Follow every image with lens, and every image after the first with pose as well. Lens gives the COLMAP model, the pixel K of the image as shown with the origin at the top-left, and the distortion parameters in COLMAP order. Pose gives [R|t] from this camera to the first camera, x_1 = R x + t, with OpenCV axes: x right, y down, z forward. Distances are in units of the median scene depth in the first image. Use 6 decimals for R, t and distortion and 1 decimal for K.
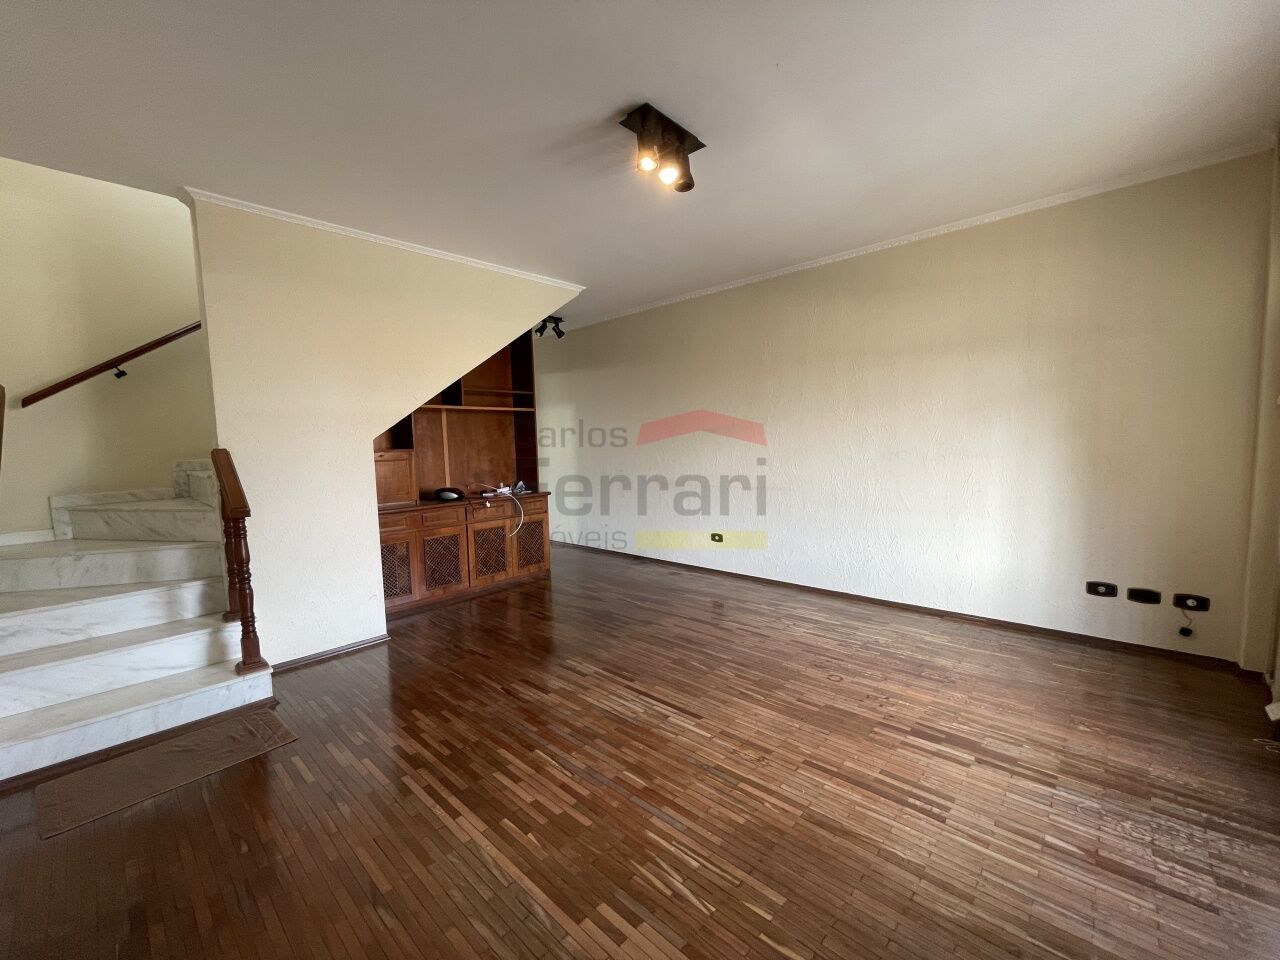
lens RADIAL K [[520.9, 0, 641.6], [0, 520.9, 483.7], [0, 0, 1]] dist [-0.003568, 0.002479]
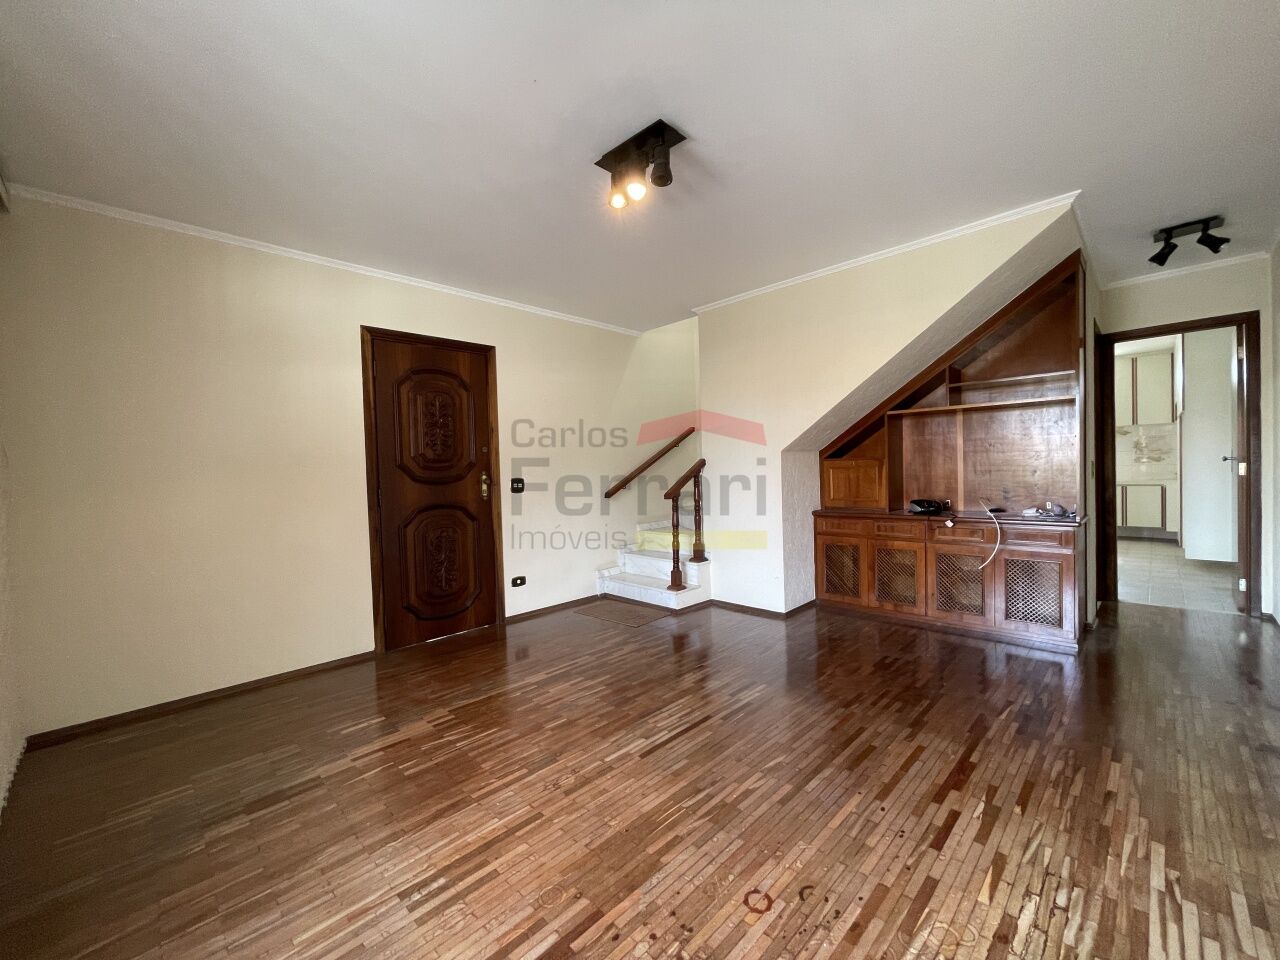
lens RADIAL K [[520.9, 0, 640.4], [0, 520.9, 478.6], [0, 0, 1]] dist [-0.003568, 0.002479]
pose [[-0.034976, 0.045988, -0.998329, 1.147272], [-0.050261, 0.997596, 0.047716, -0.098612], [0.998123, 0.051846, -0.032581, 1.133718]]
